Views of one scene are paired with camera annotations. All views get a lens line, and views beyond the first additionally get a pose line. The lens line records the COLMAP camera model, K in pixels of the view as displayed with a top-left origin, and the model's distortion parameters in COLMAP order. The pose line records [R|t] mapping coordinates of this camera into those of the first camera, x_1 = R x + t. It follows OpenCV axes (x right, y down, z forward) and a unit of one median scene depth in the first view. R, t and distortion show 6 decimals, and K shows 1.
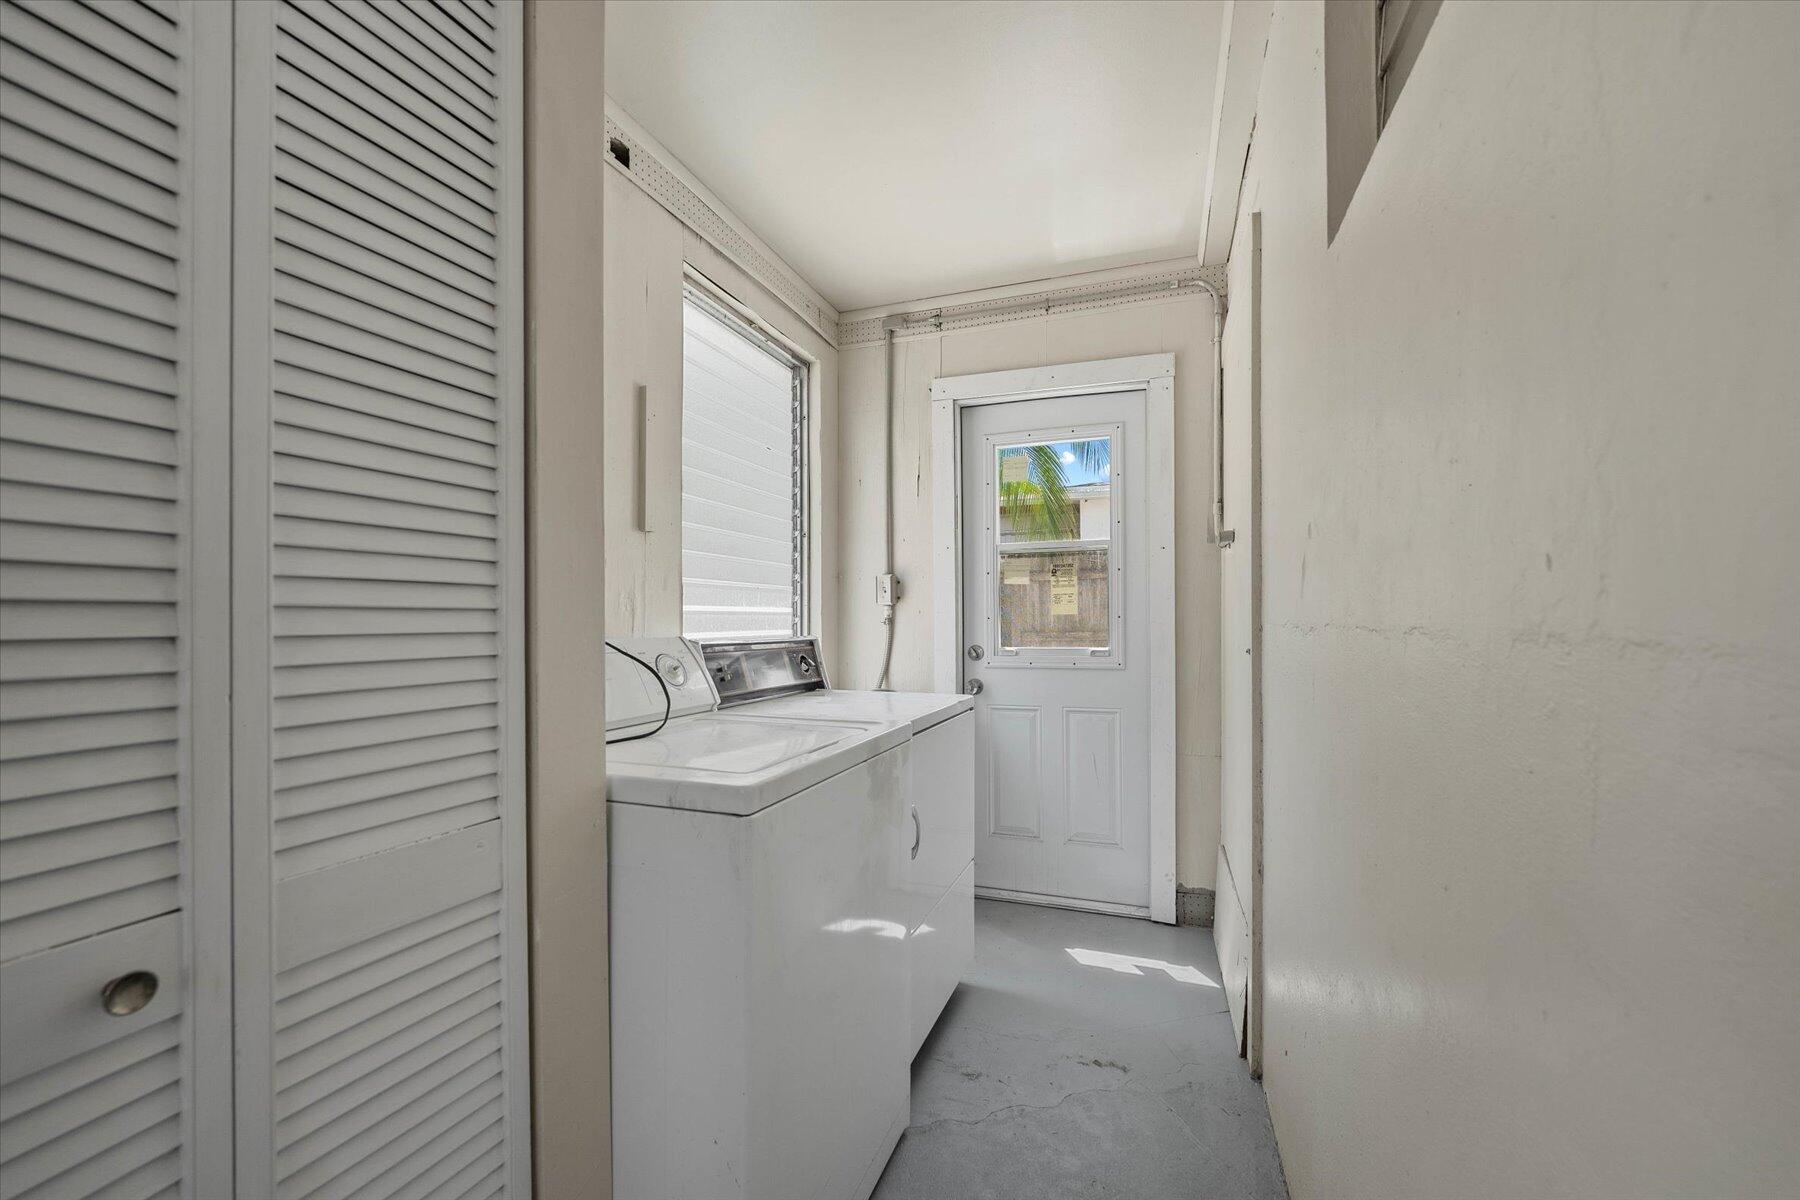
lens RADIAL K [[724.8, 0, 897.1], [0, 724.8, 611.3], [0, 0, 1]] dist [-0.011701, 0.000997]
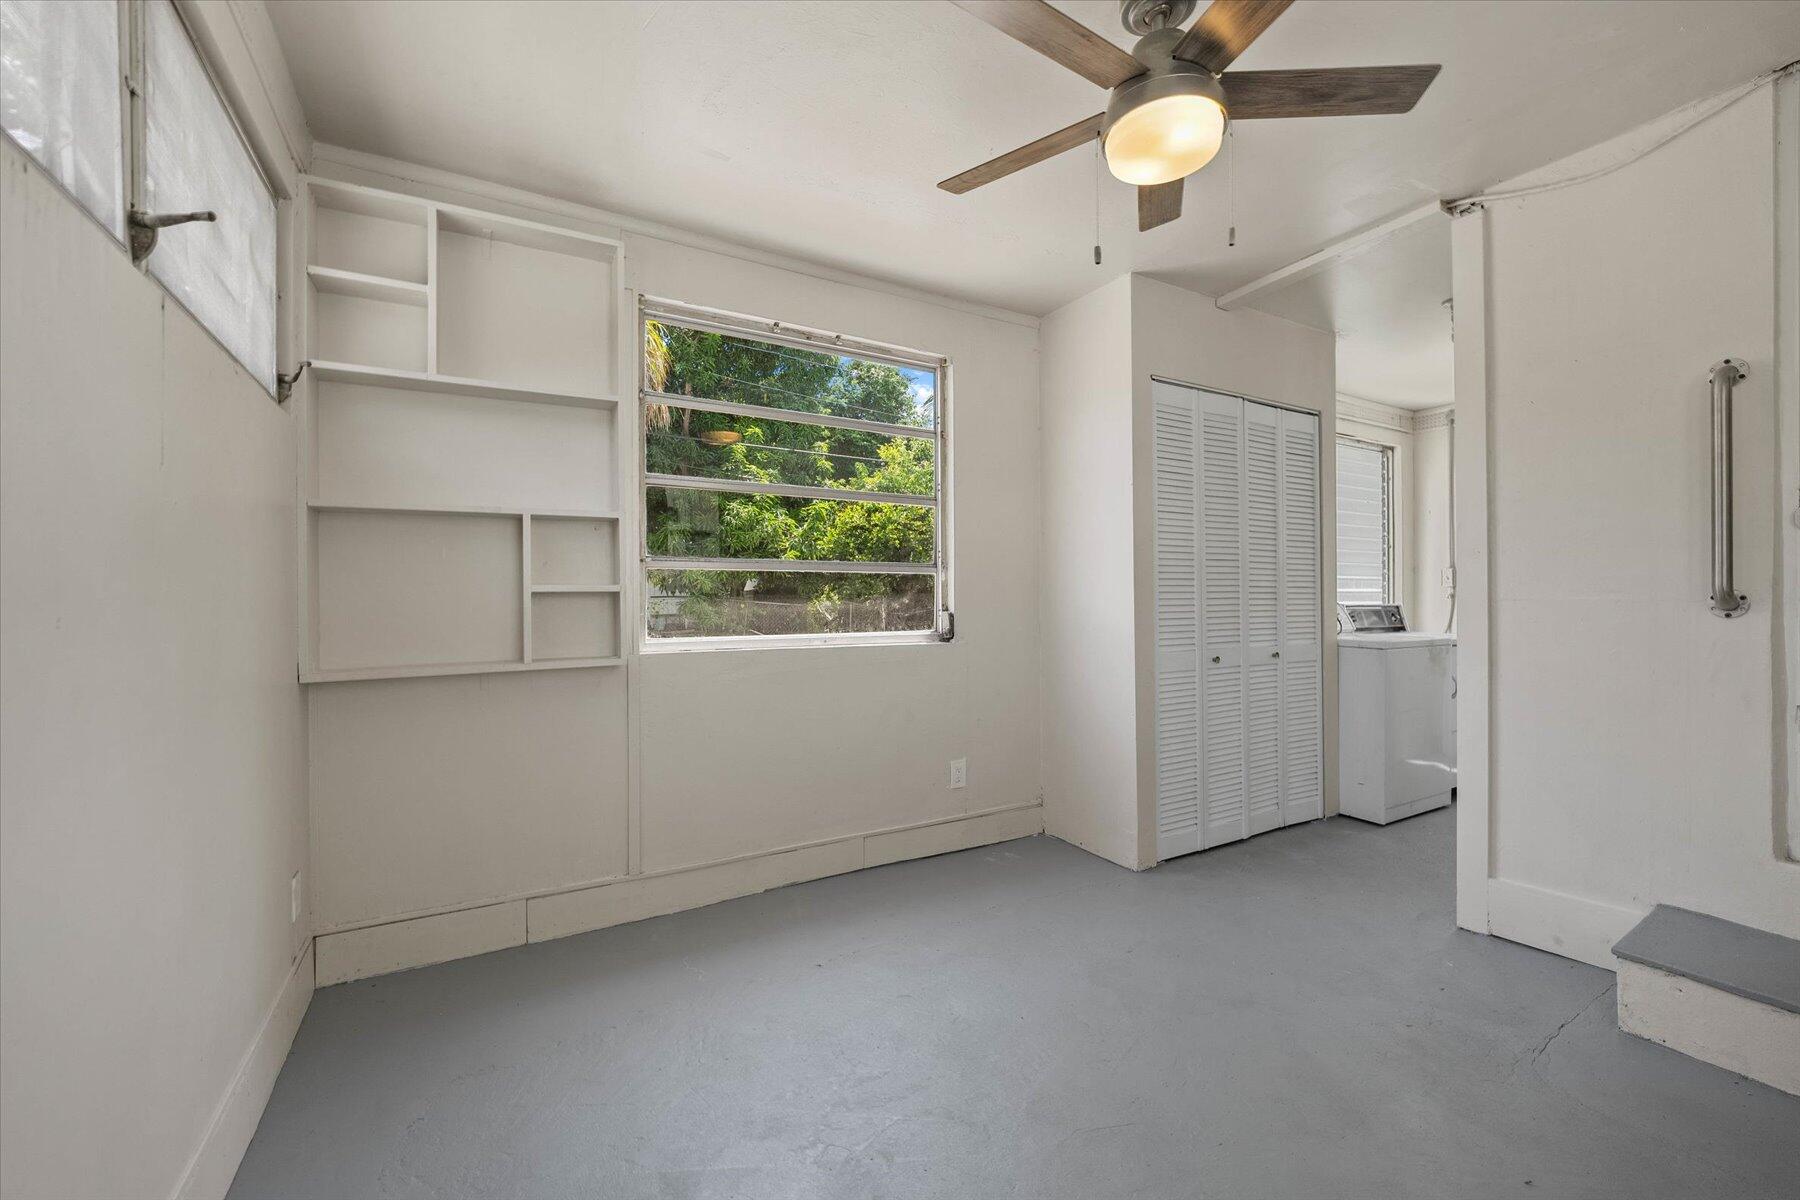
lens RADIAL K [[724.8, 0, 894.4], [0, 724.8, 596.5], [0, 0, 1]] dist [-0.011701, 0.000997]
pose [[0.761811, -0.000140, -0.647799, 0.104095], [0.008967, 0.999906, 0.010329, -0.016669], [0.647737, -0.013678, 0.761741, -1.314950]]
